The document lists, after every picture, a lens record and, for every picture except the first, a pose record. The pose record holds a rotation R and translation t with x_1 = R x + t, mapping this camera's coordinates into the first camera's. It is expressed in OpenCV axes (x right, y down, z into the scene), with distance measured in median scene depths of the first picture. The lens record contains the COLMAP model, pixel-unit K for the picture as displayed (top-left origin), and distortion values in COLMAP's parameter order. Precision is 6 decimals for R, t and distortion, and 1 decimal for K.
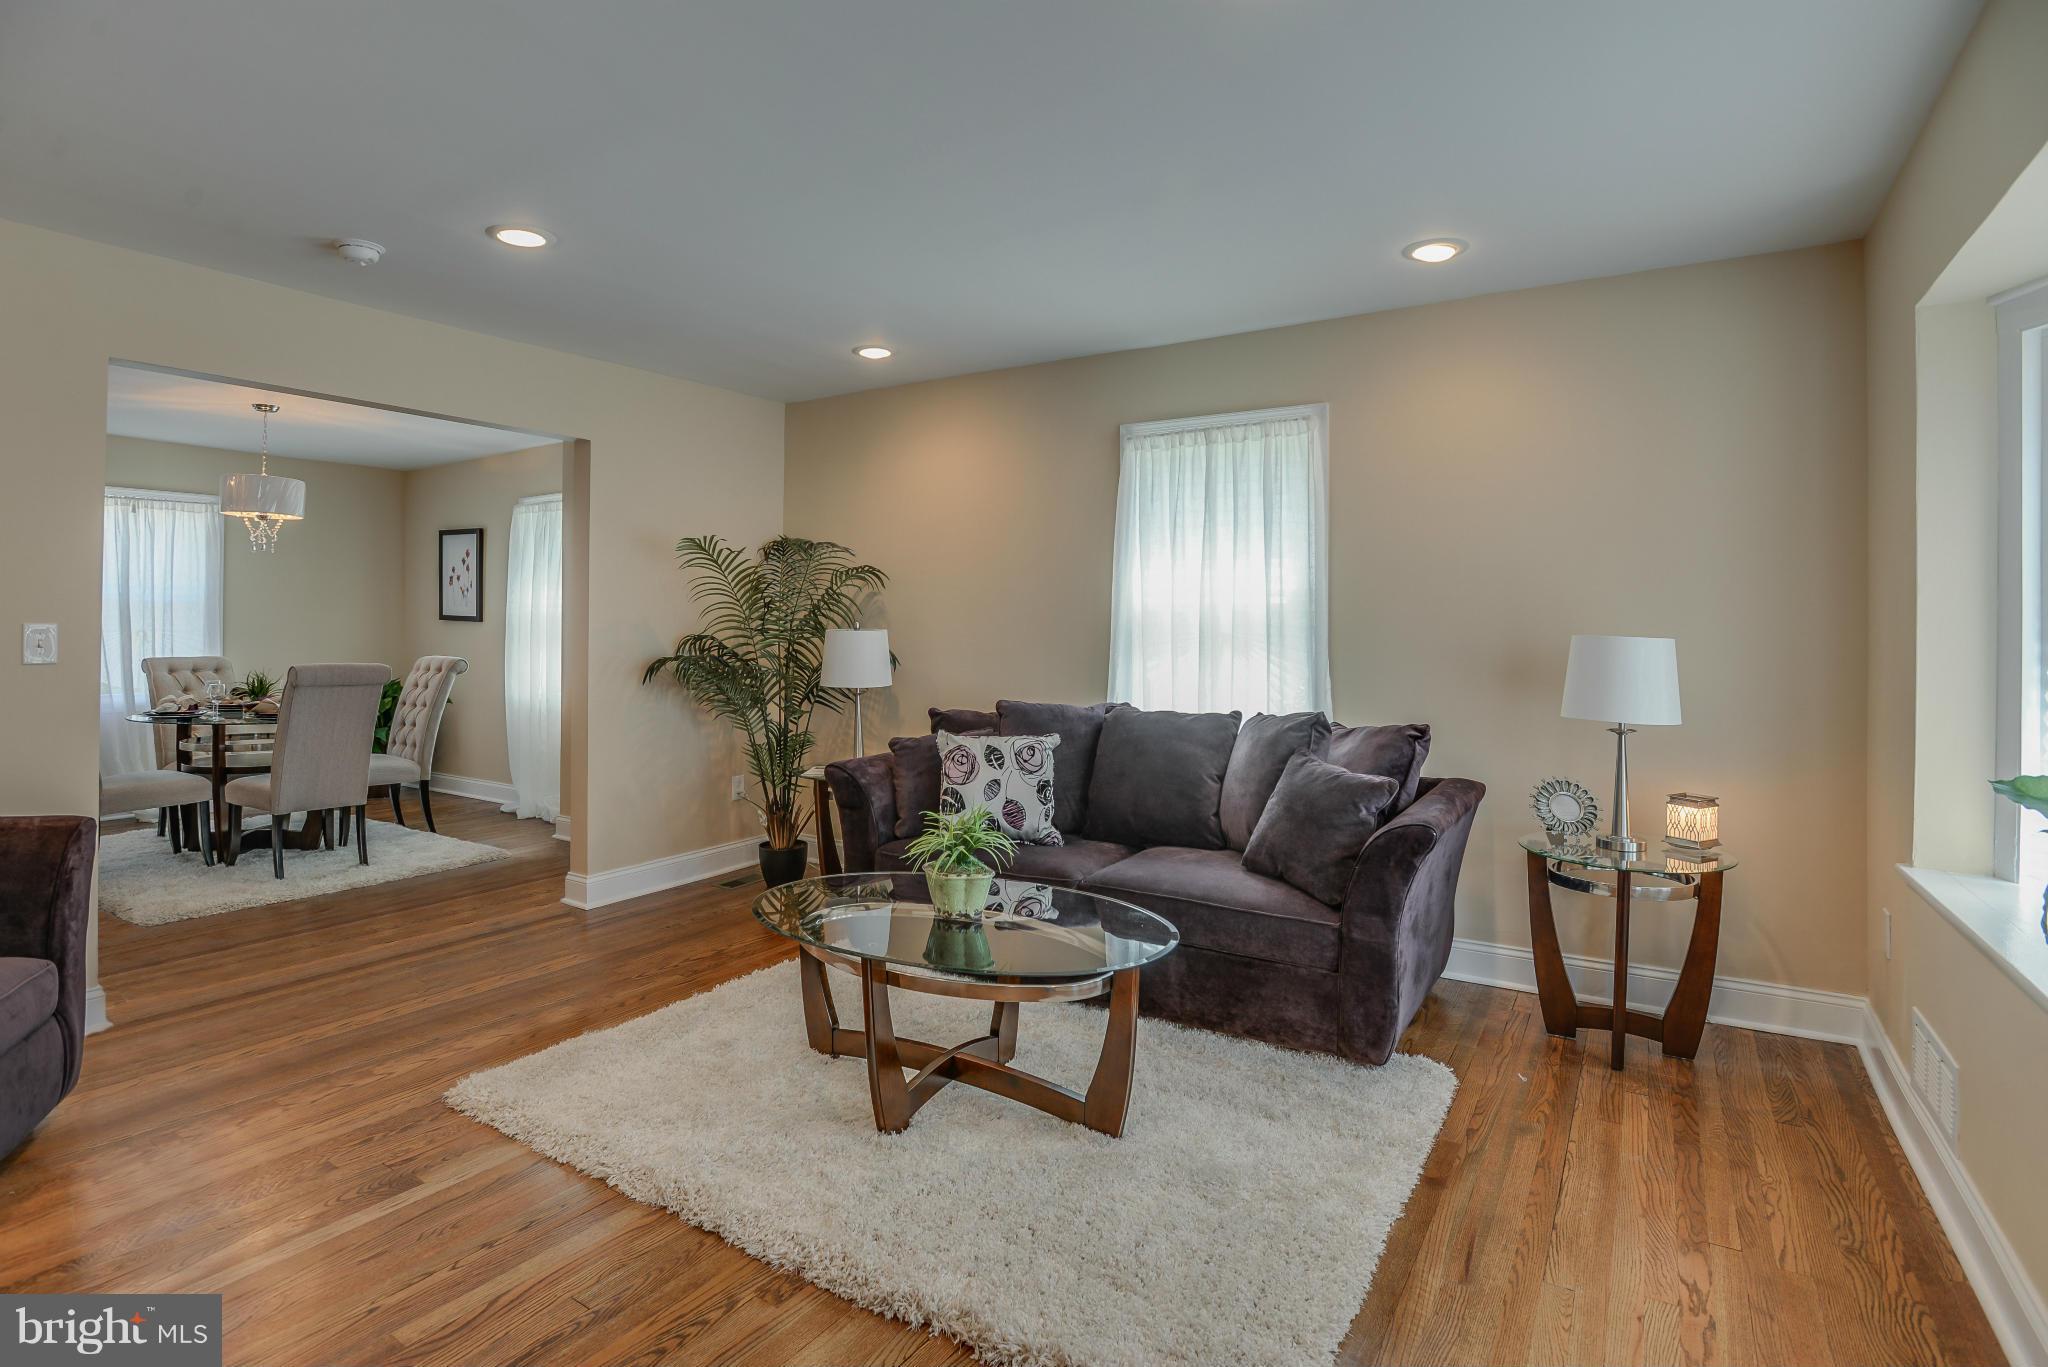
lens RADIAL K [[1023.0, 0, 1020.2], [0, 1023.0, 620.6], [0, 0, 1]] dist [-0.061613, 0.020153]
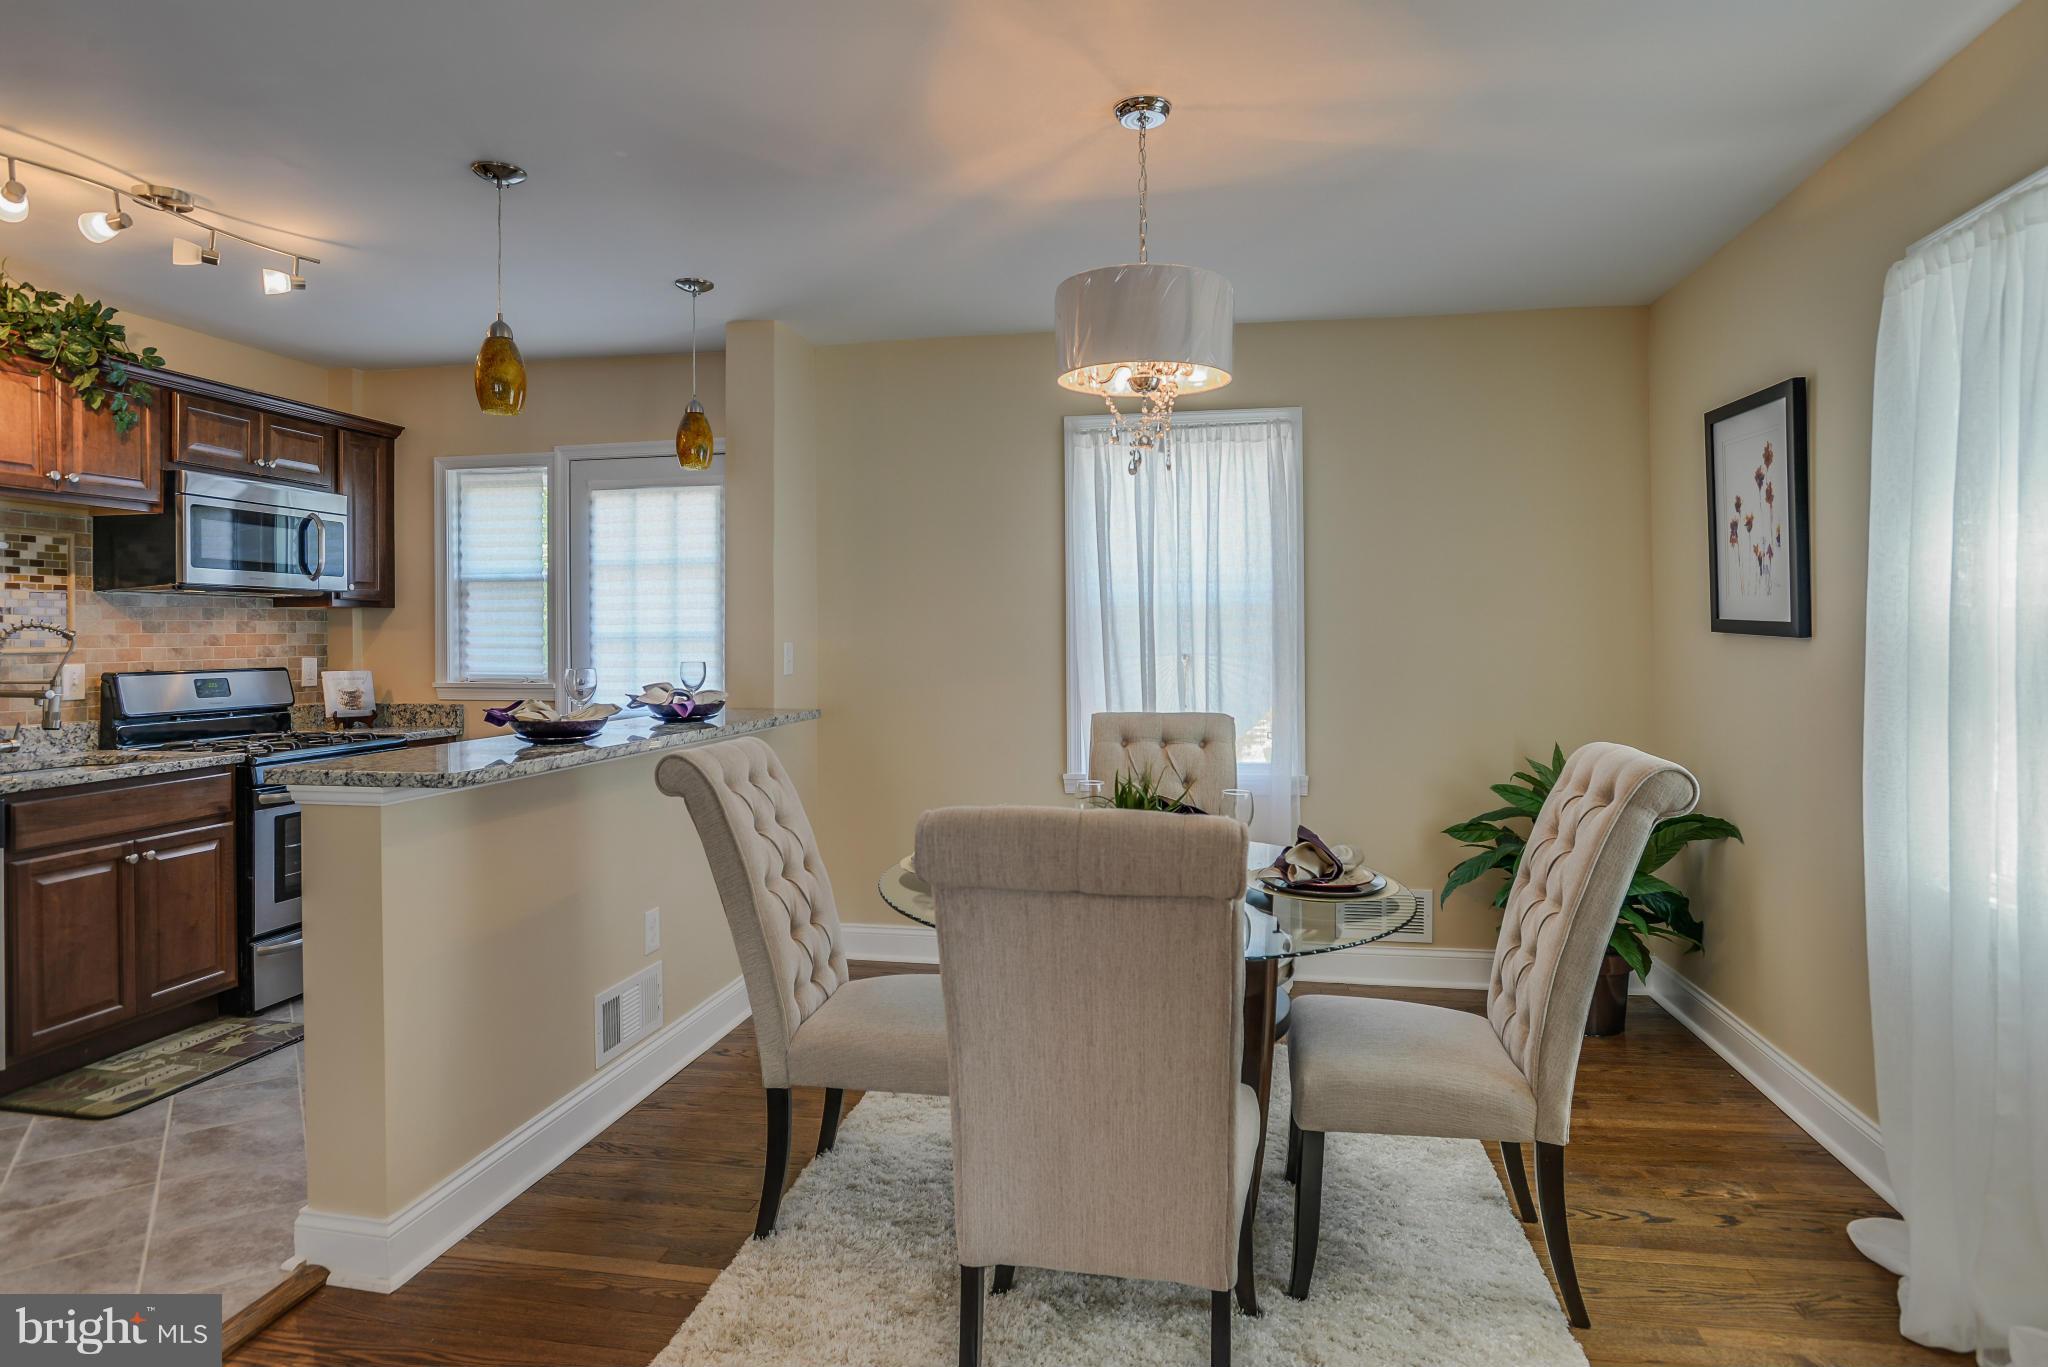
lens RADIAL K [[1145.6, 0, 1027.1], [0, 1145.6, 635.5], [0, 0, 1]] dist [-0.047055, 0.026348]
pose [[0.384601, -0.002537, -0.923079, -0.495325], [0.012668, 0.999917, 0.002530, -0.007257], [0.922996, -0.012667, 0.384601, 1.077842]]
